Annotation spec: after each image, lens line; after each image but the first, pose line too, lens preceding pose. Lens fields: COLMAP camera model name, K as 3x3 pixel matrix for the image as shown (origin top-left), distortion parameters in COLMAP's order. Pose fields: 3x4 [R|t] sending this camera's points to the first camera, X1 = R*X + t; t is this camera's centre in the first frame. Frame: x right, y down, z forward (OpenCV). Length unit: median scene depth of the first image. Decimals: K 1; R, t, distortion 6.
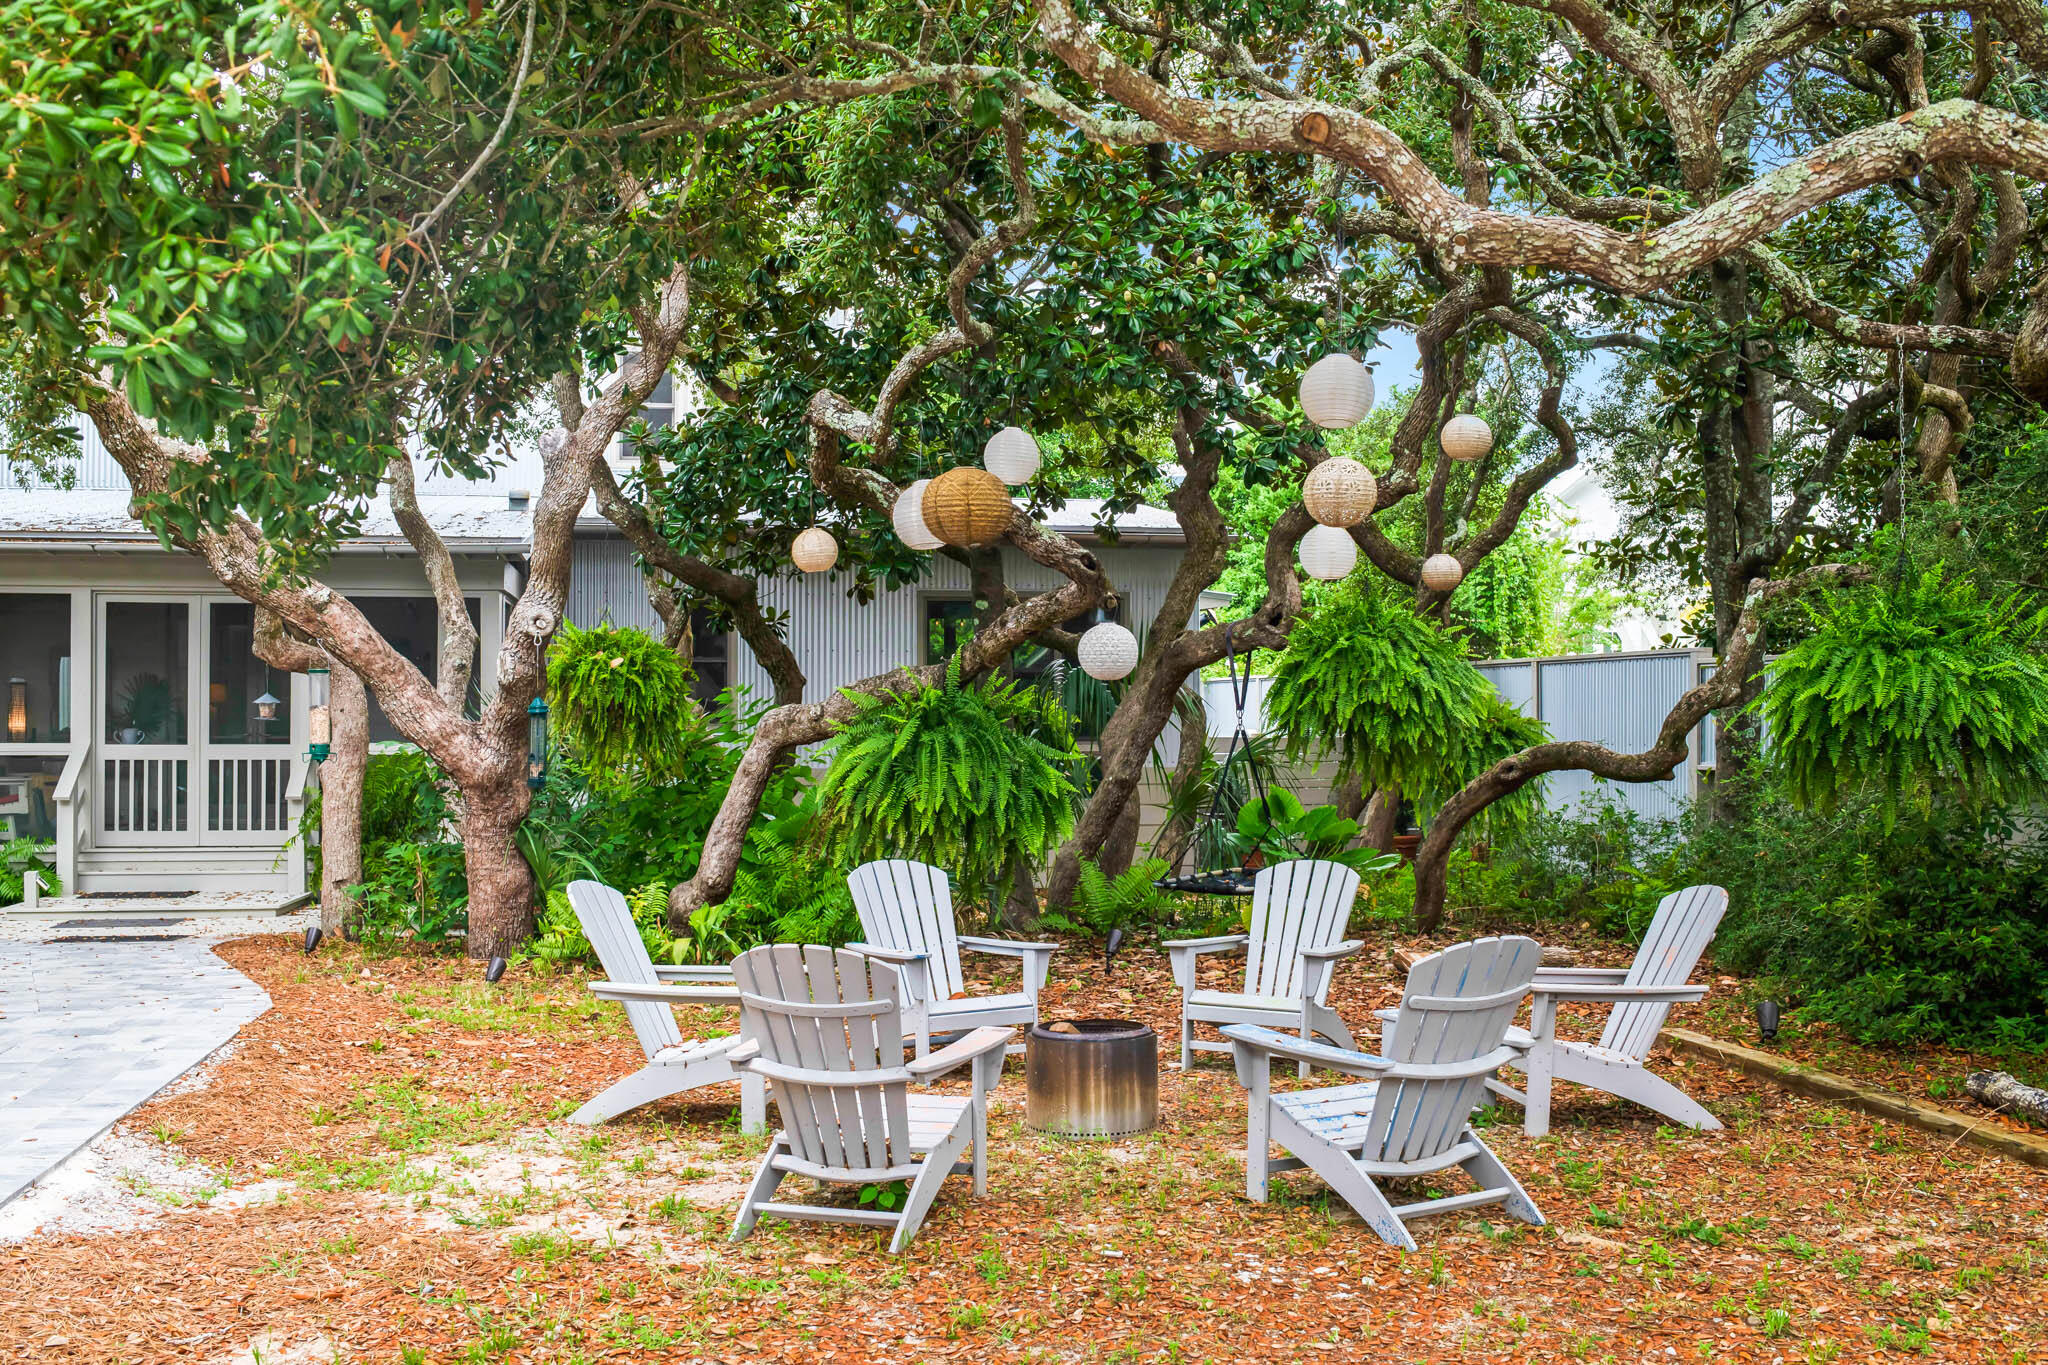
lens RADIAL K [[1976.6, 0, 1008.0], [0, 1976.6, 689.0], [0, 0, 1]] dist [-0.067394, 0.000000]
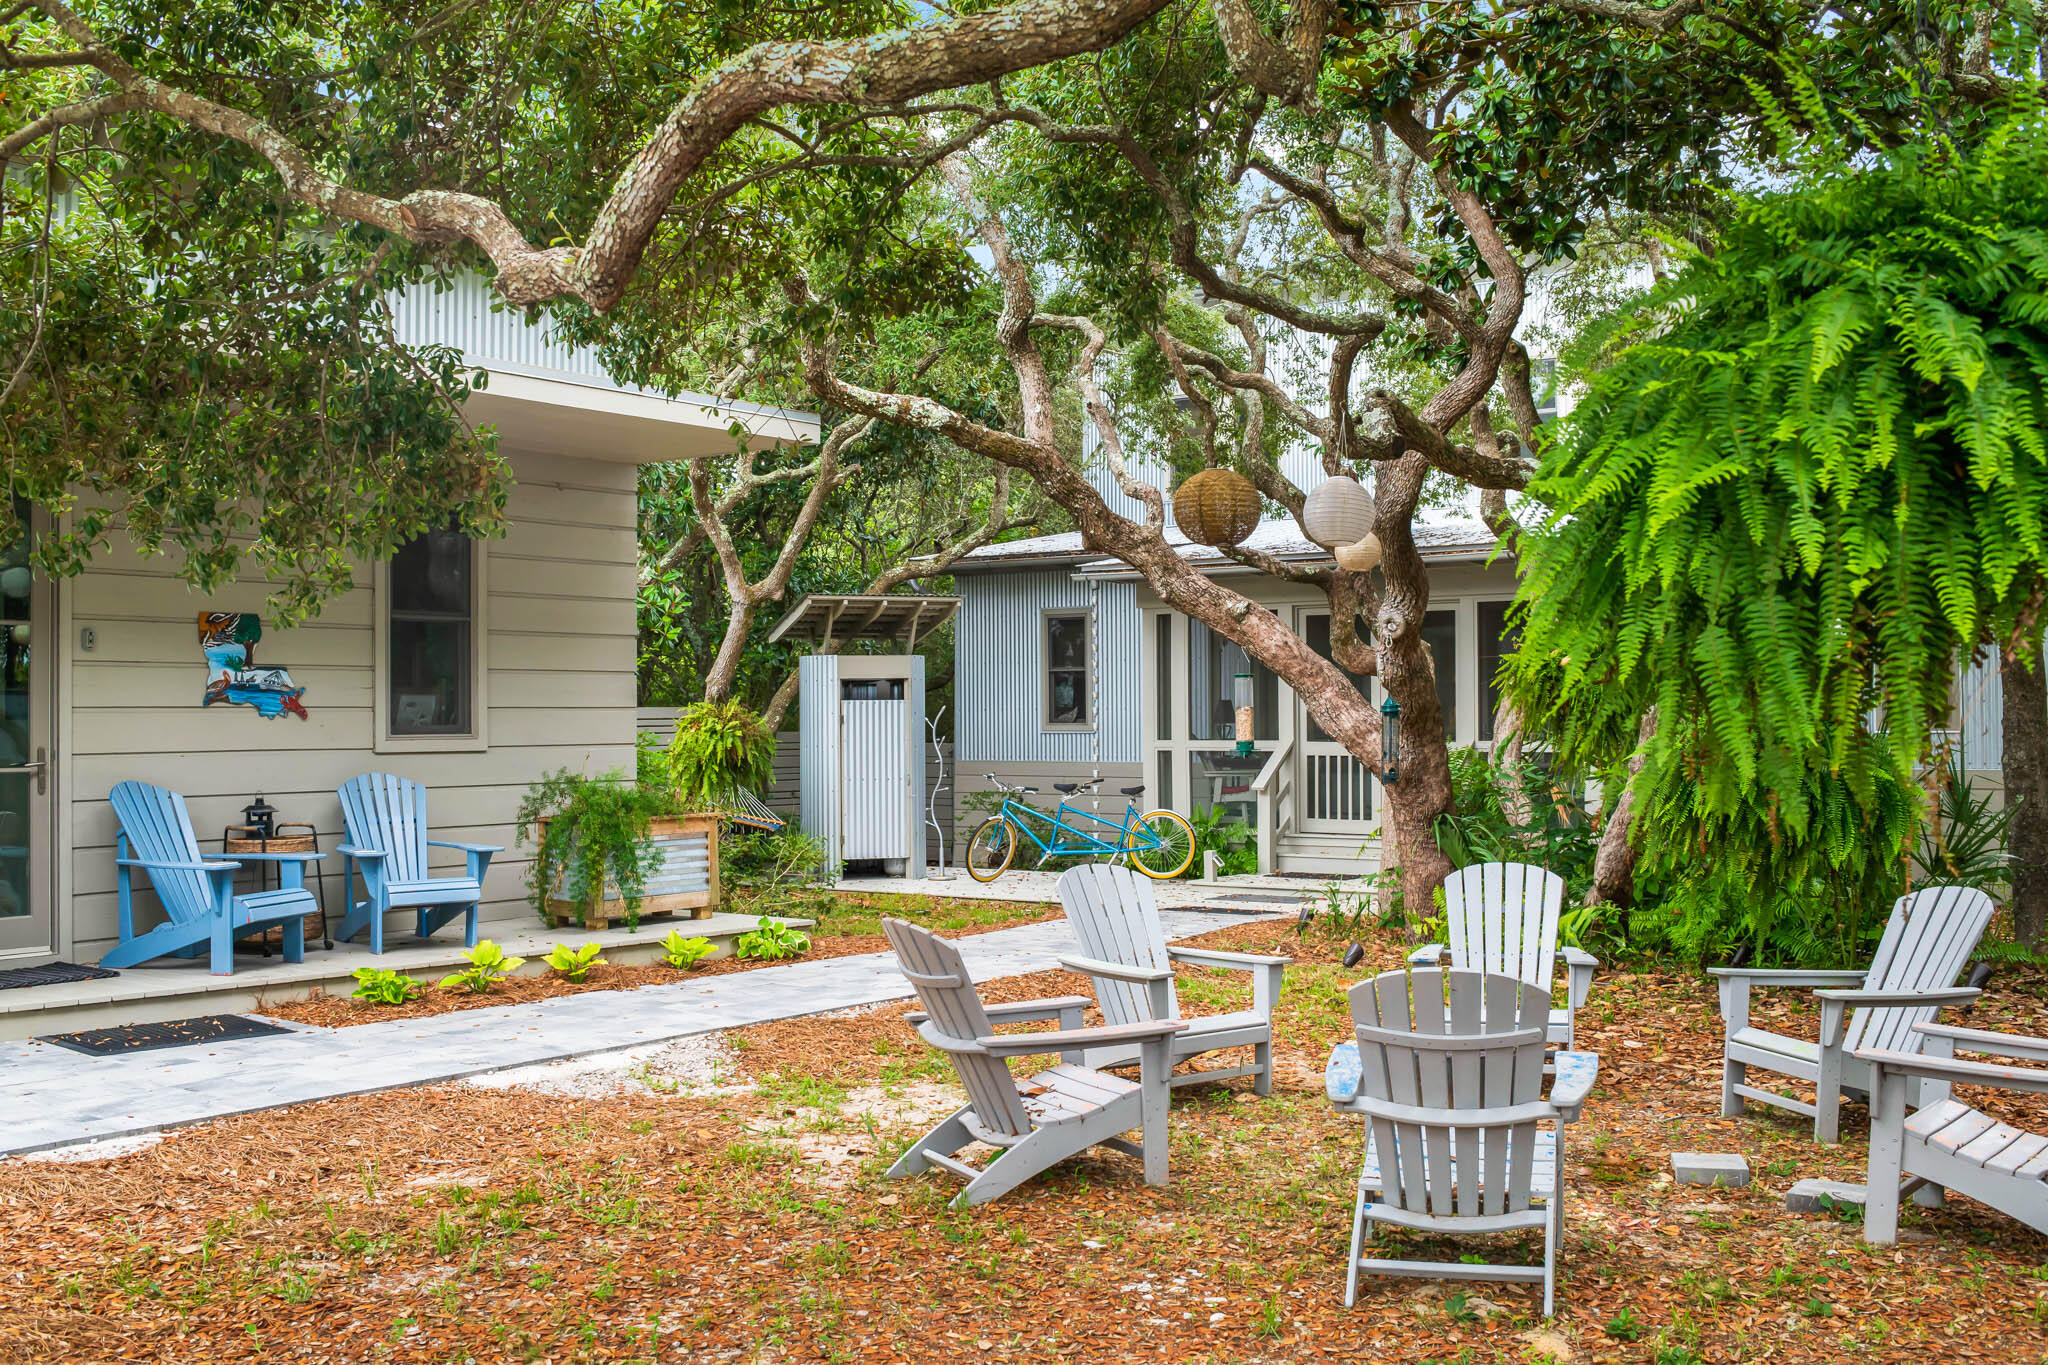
lens RADIAL K [[1976.6, 0, 1032.7], [0, 1976.6, 667.0], [0, 0, 1]] dist [-0.067394, 0.000000]
pose [[0.708604, -0.021556, -0.705277, 0.352591], [0.013955, 0.999766, -0.016536, 0.002839], [0.705469, 0.001875, 0.708739, 0.122247]]
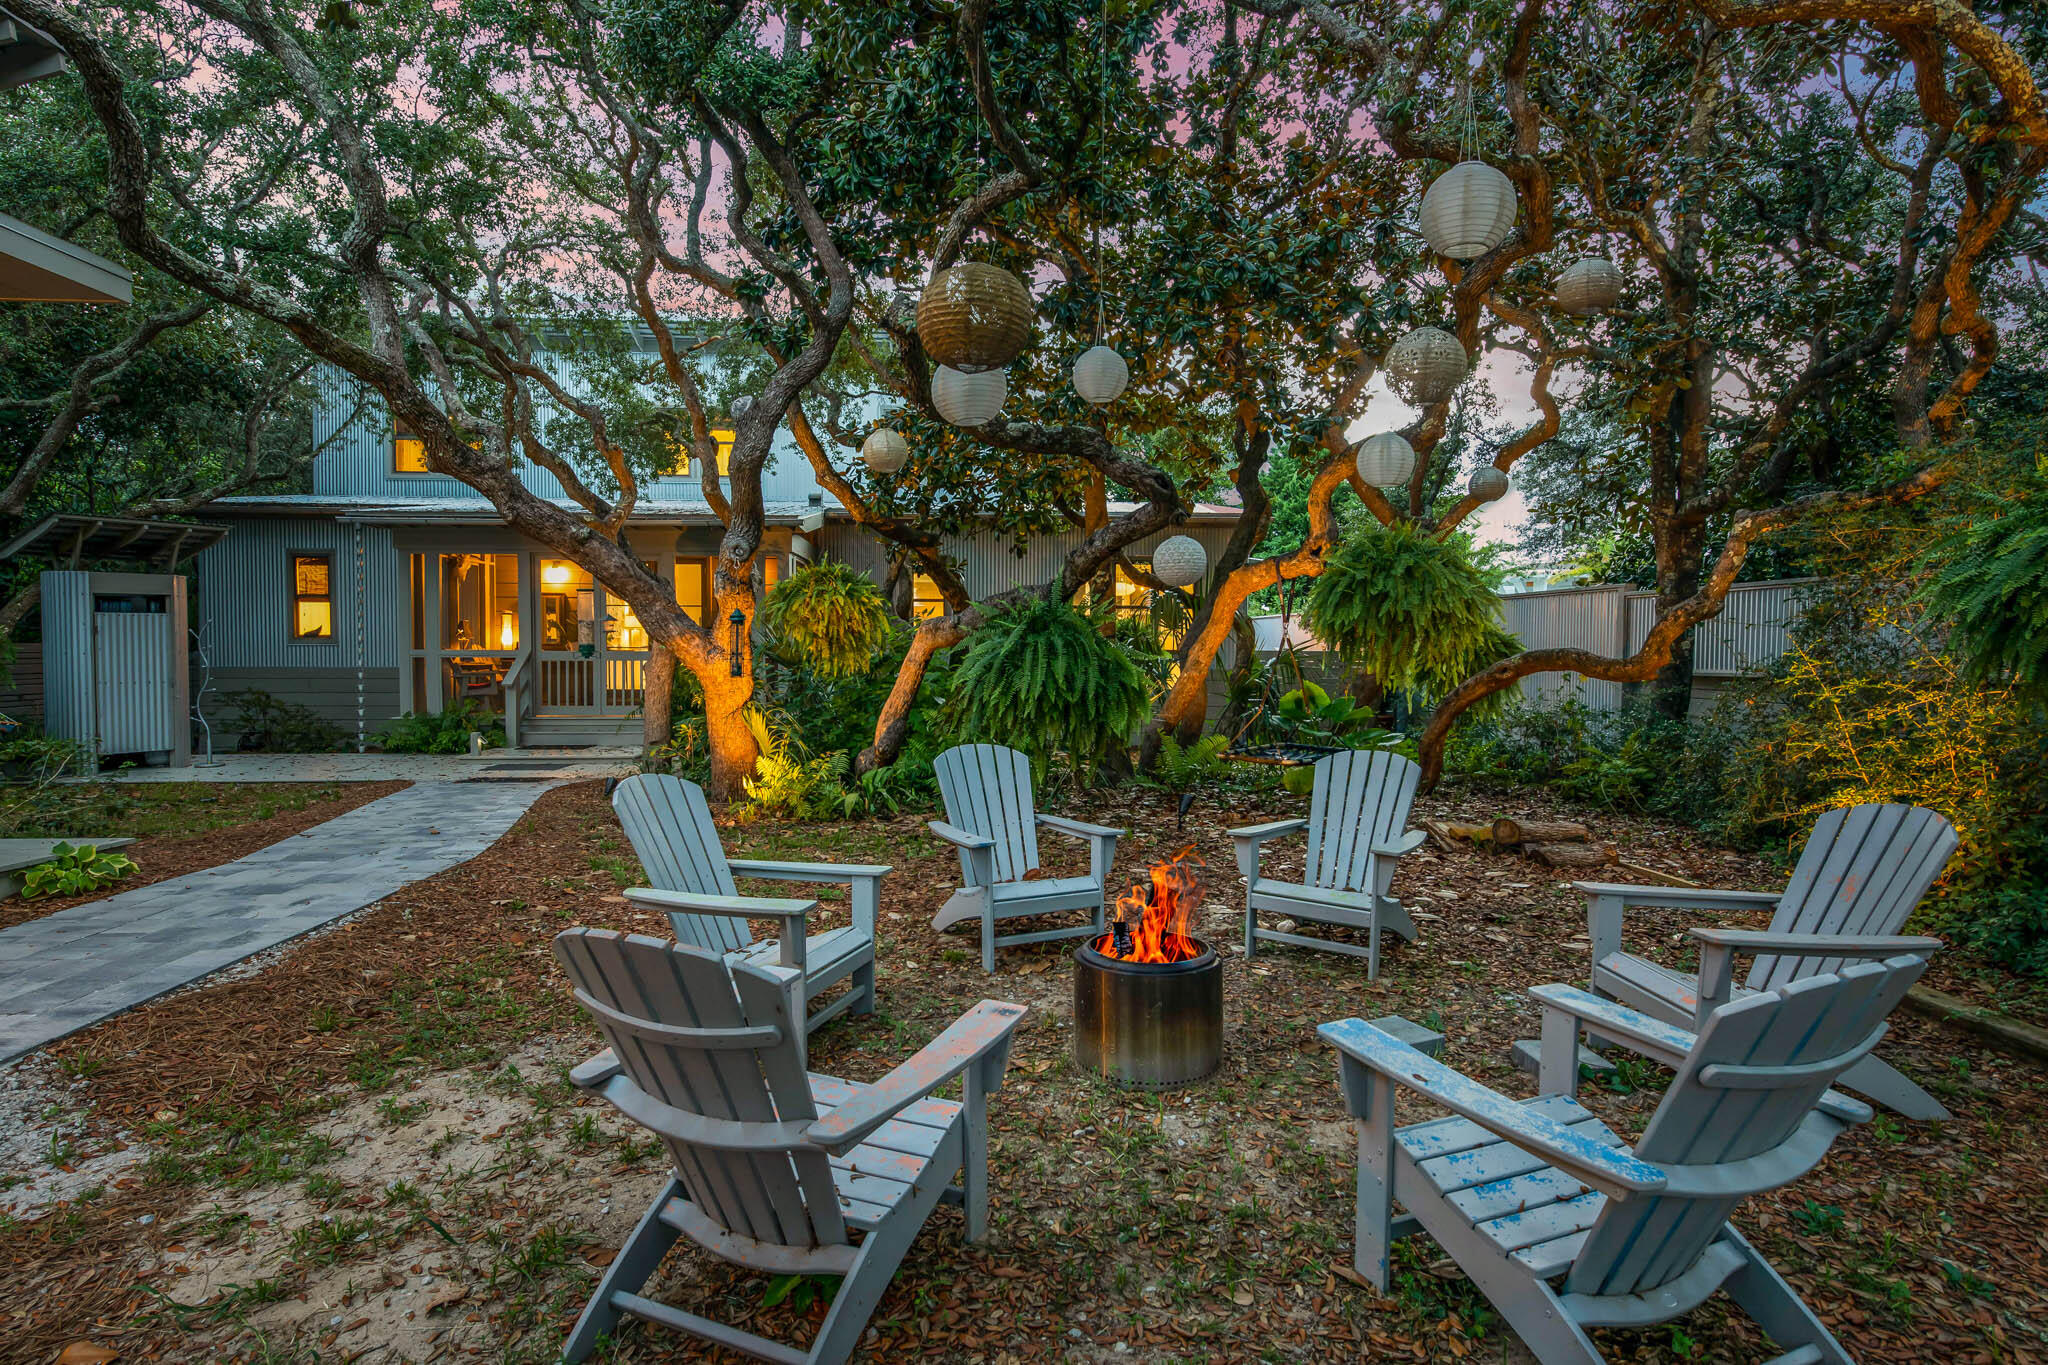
lens RADIAL K [[1029.3, 0, 1021.1], [0, 1029.3, 677.8], [0, 0, 1]] dist [-0.000416, -0.000298]
pose [[0.993574, 0.006925, -0.112969, 0.023377], [-0.001756, 0.998949, 0.045796, 0.017590], [0.113168, -0.045303, 0.992543, 0.334970]]
